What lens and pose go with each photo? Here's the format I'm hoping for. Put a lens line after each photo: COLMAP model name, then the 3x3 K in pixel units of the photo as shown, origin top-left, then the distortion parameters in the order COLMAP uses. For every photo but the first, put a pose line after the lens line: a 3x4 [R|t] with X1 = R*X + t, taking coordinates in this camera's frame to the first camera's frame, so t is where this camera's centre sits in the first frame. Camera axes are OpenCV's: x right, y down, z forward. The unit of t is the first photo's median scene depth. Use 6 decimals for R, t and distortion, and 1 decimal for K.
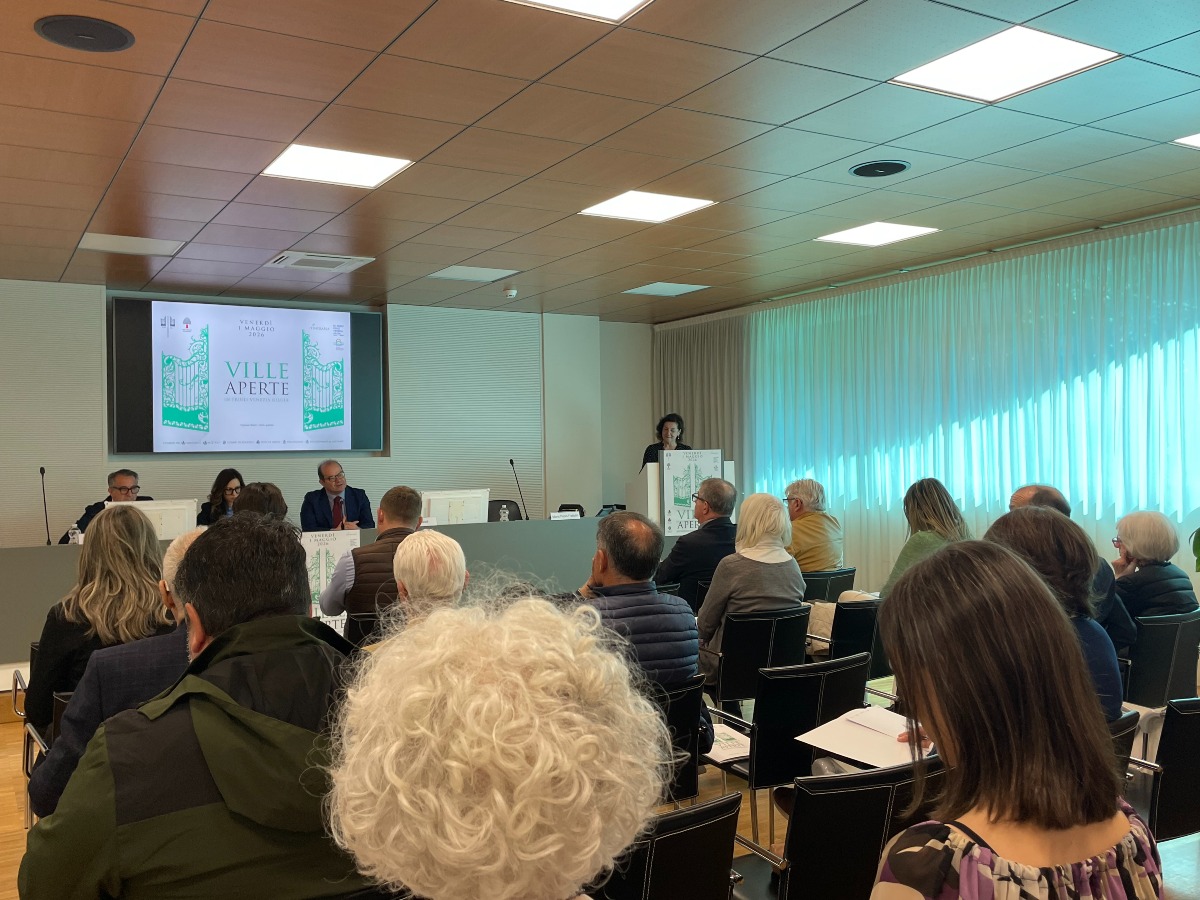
lens RADIAL K [[1054.6, 0, 590.3], [0, 1054.6, 443.3], [0, 0, 1]] dist [0.082701, -0.114847]
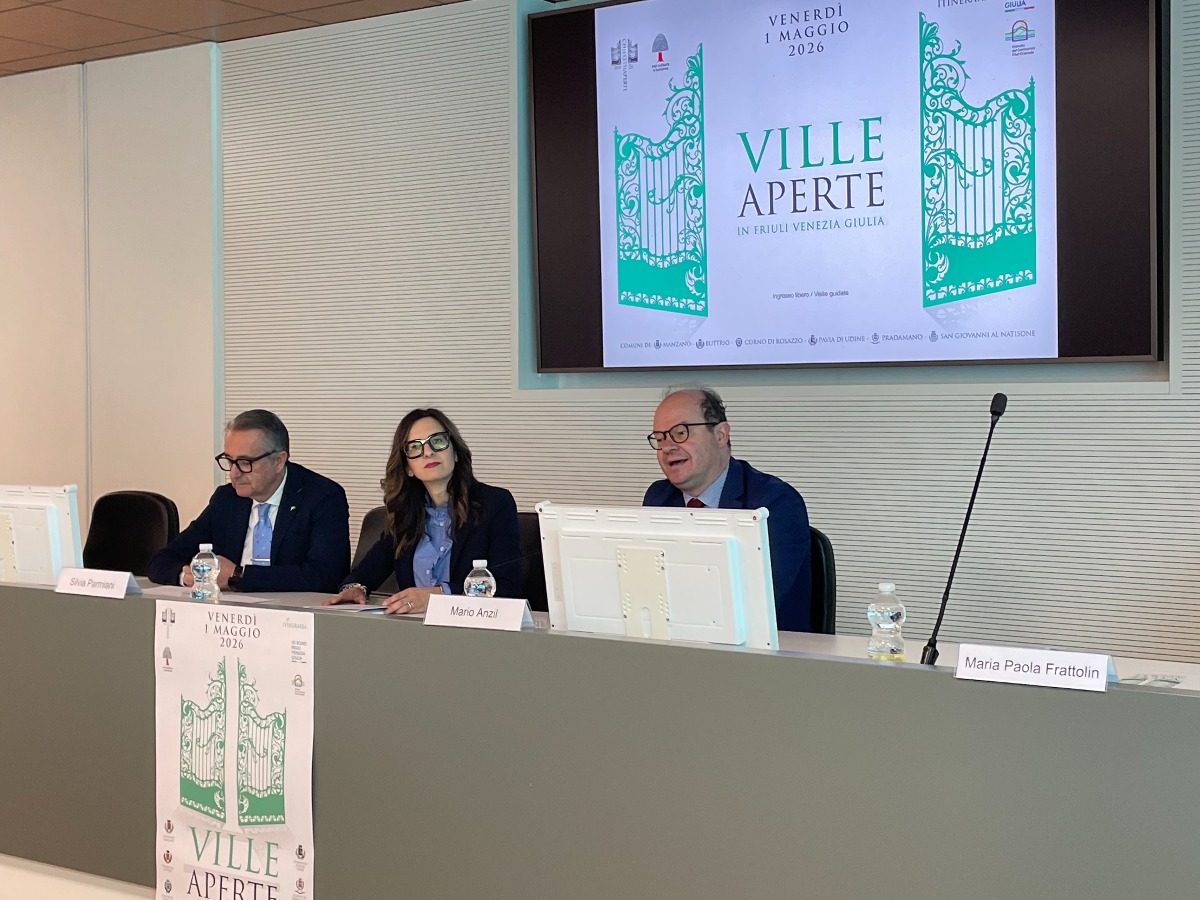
lens RADIAL K [[1760.9, 0, 600.0], [0, 1760.9, 450.0], [0, 0, 1]] dist [0.106196, -0.090720]
pose [[0.398941, 0.040113, -0.916099, 0.230364], [0.009485, 0.998809, 0.047866, 0.007176], [0.916927, -0.027785, 0.398086, 0.688155]]
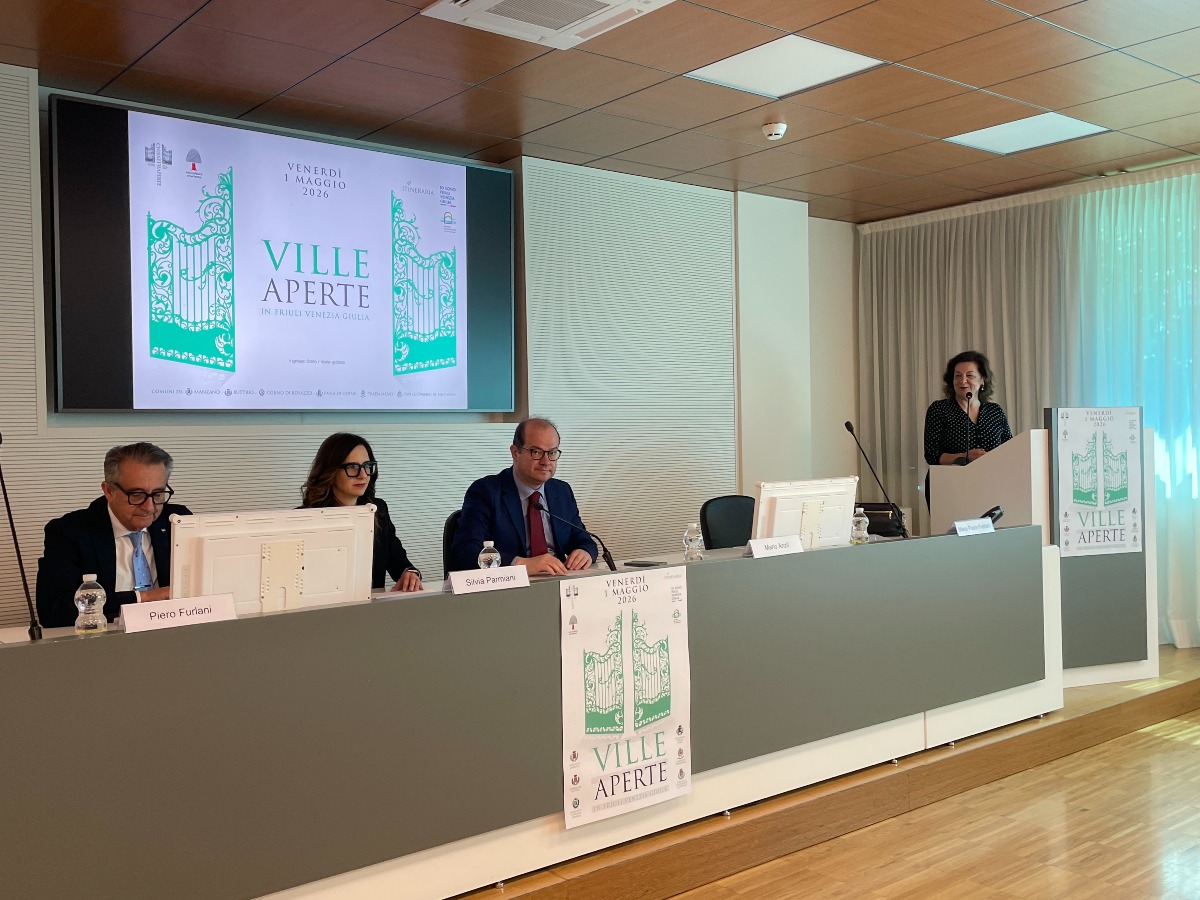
lens RADIAL K [[1139.3, 0, 600.0], [0, 1139.3, 450.0], [0, 0, 1]] dist [0.105018, -0.201412]
pose [[0.988497, -0.003082, 0.151207, -0.261749], [-0.000159, 0.999771, 0.021421, 0.015491], [-0.151238, -0.021198, 0.988270, 0.402243]]
